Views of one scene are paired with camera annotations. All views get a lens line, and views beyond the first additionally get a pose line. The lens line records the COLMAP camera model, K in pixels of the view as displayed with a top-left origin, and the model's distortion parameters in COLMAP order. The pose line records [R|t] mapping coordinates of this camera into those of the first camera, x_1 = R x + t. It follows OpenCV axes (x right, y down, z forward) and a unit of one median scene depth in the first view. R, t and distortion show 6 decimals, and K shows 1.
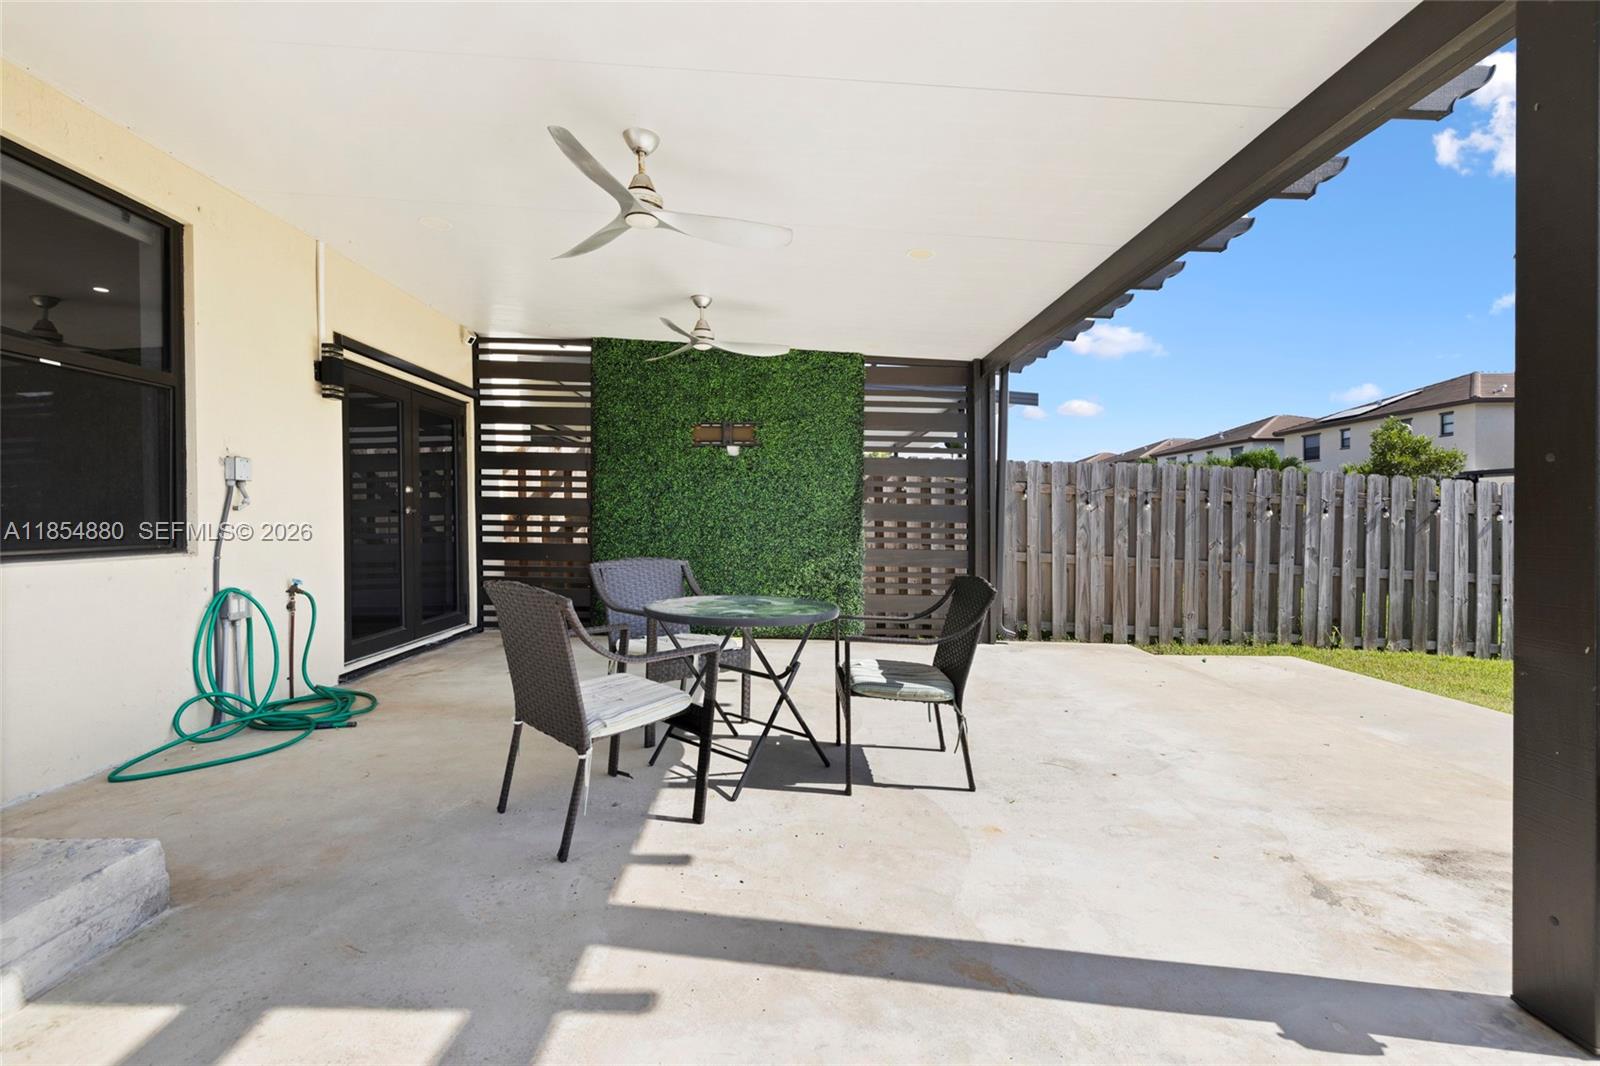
lens RADIAL K [[681.7, 0, 797.8], [0, 681.7, 531.9], [0, 0, 1]] dist [-0.004564, 0.001070]
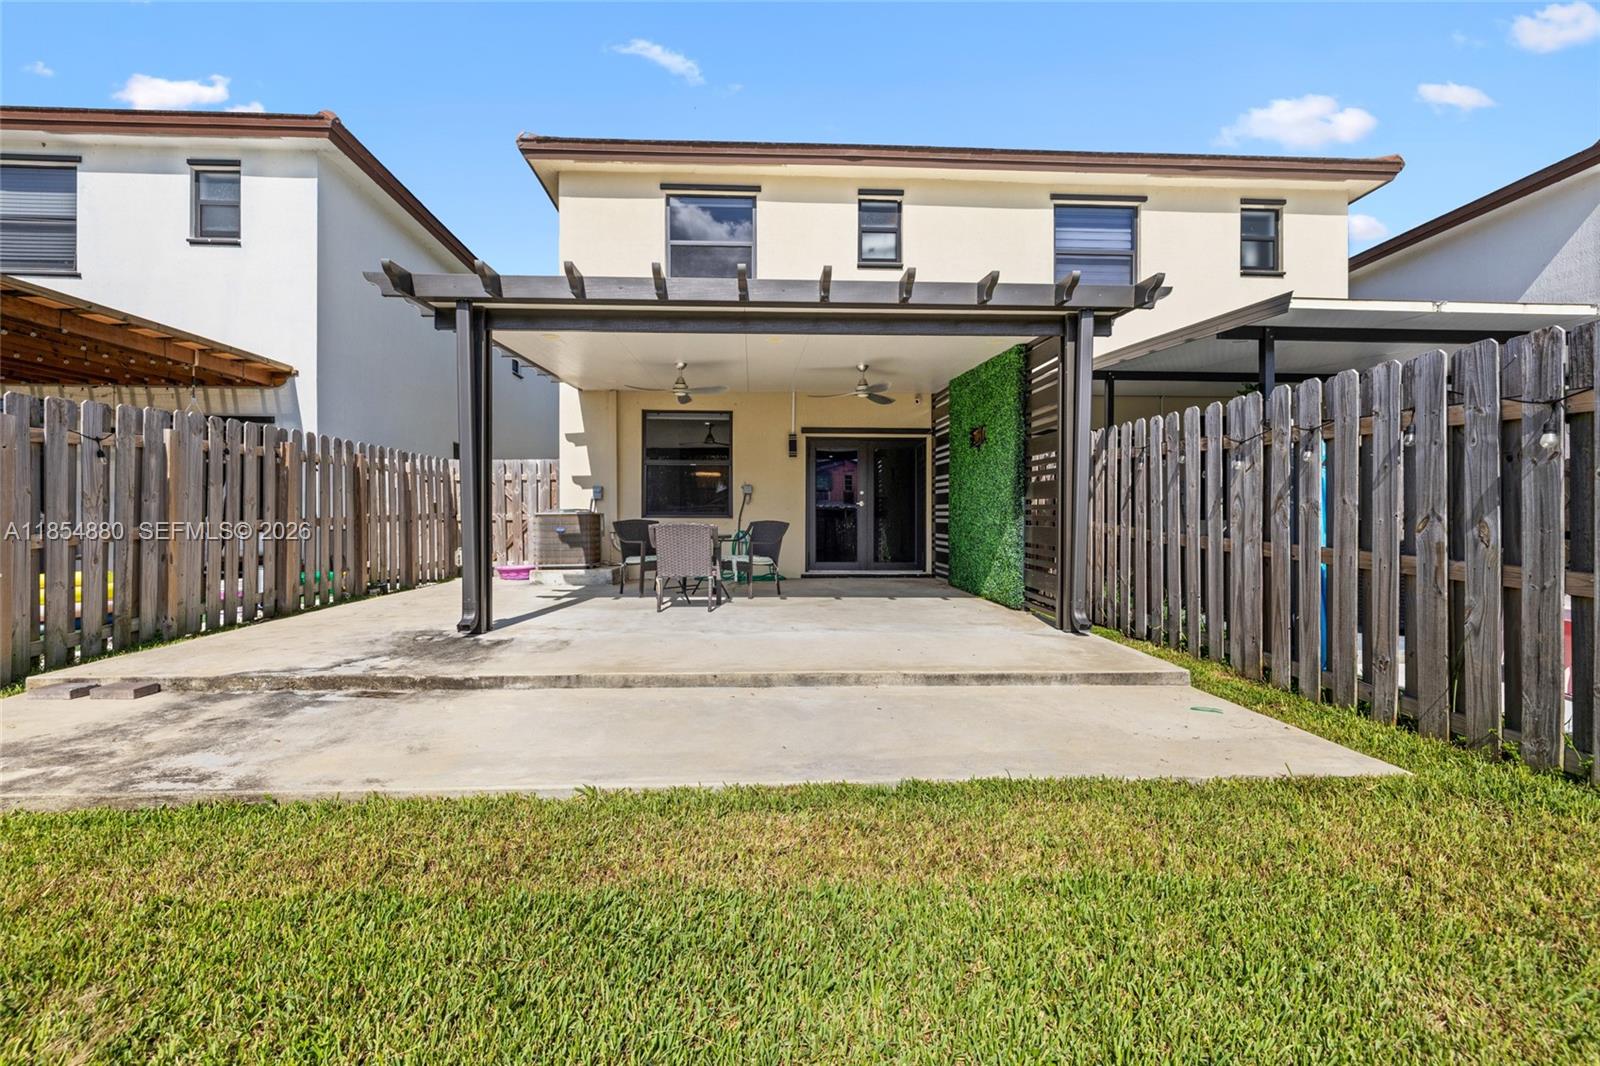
lens RADIAL K [[681.7, 0, 807.4], [0, 681.7, 528.1], [0, 0, 1]] dist [-0.004564, 0.001070]
pose [[0.073443, 0.001638, -0.997298, 1.045578], [-0.017633, 0.999844, 0.000344, 0.030590], [0.997144, 0.017560, 0.073460, 0.539019]]
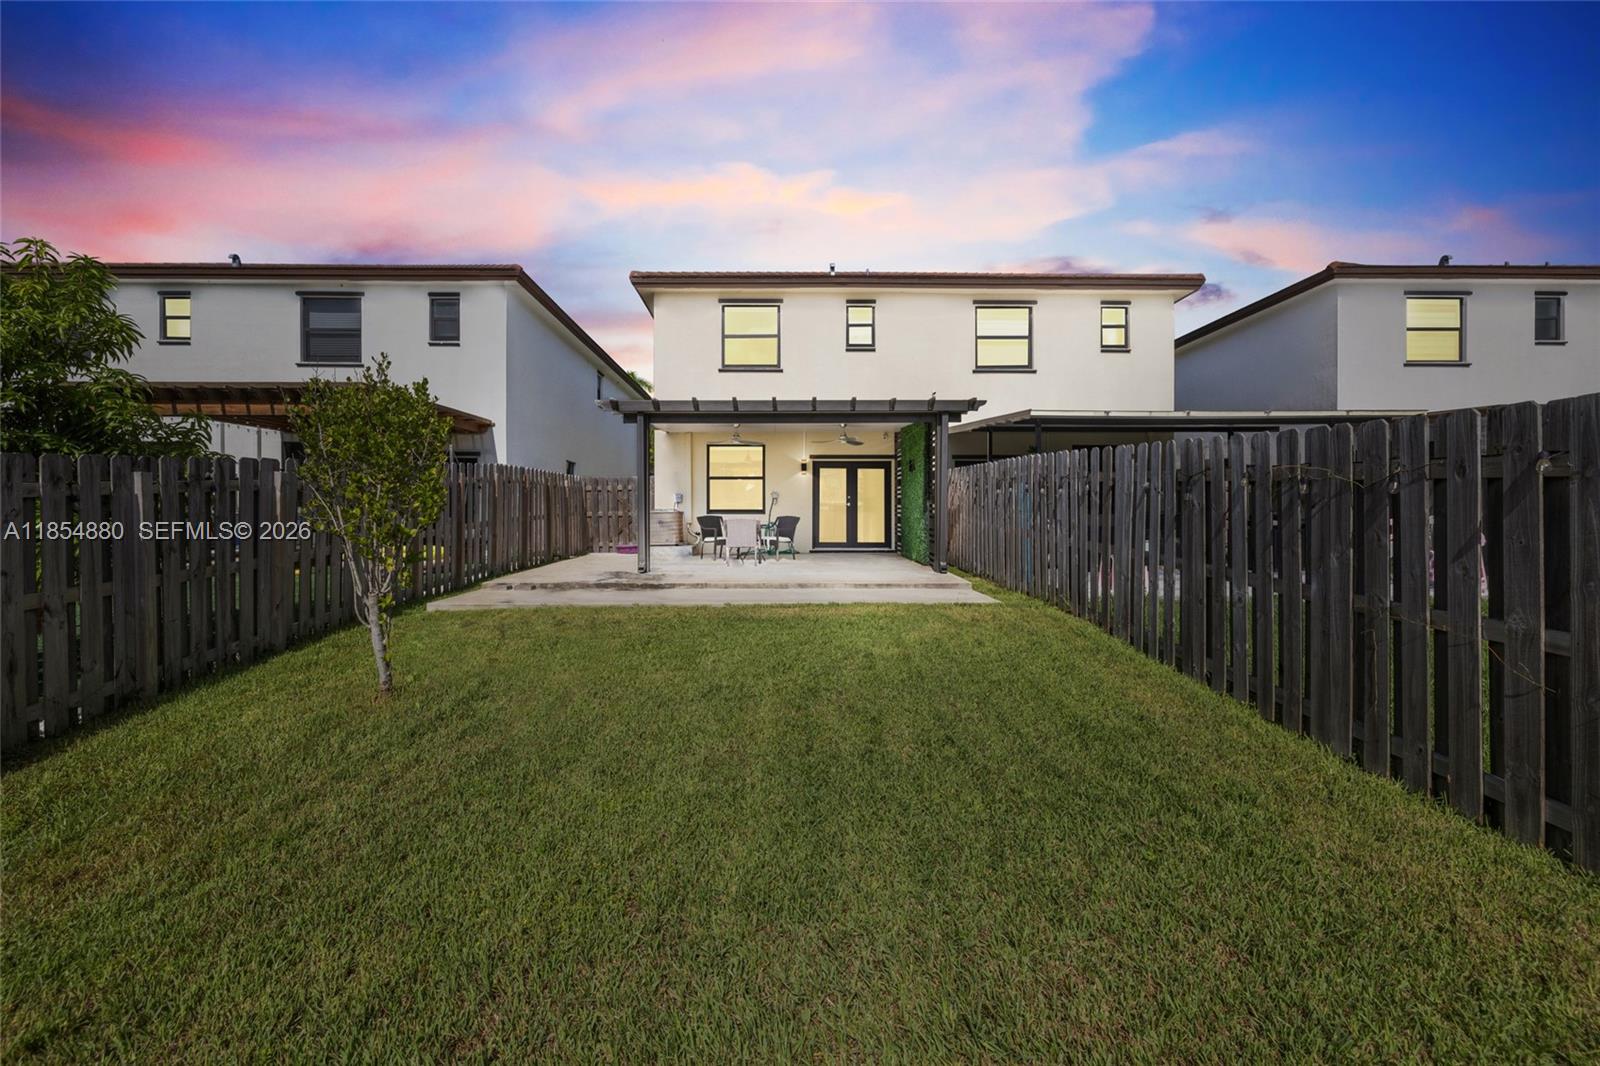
lens RADIAL K [[681.7, 0, 796.4], [0, 681.7, 524.9], [0, 0, 1]] dist [-0.004564, 0.001070]
pose [[0.022537, 0.007025, -0.999721, 1.865007], [-0.014889, 0.999867, 0.006690, 0.031750], [0.999635, 0.014734, 0.022639, 0.538085]]
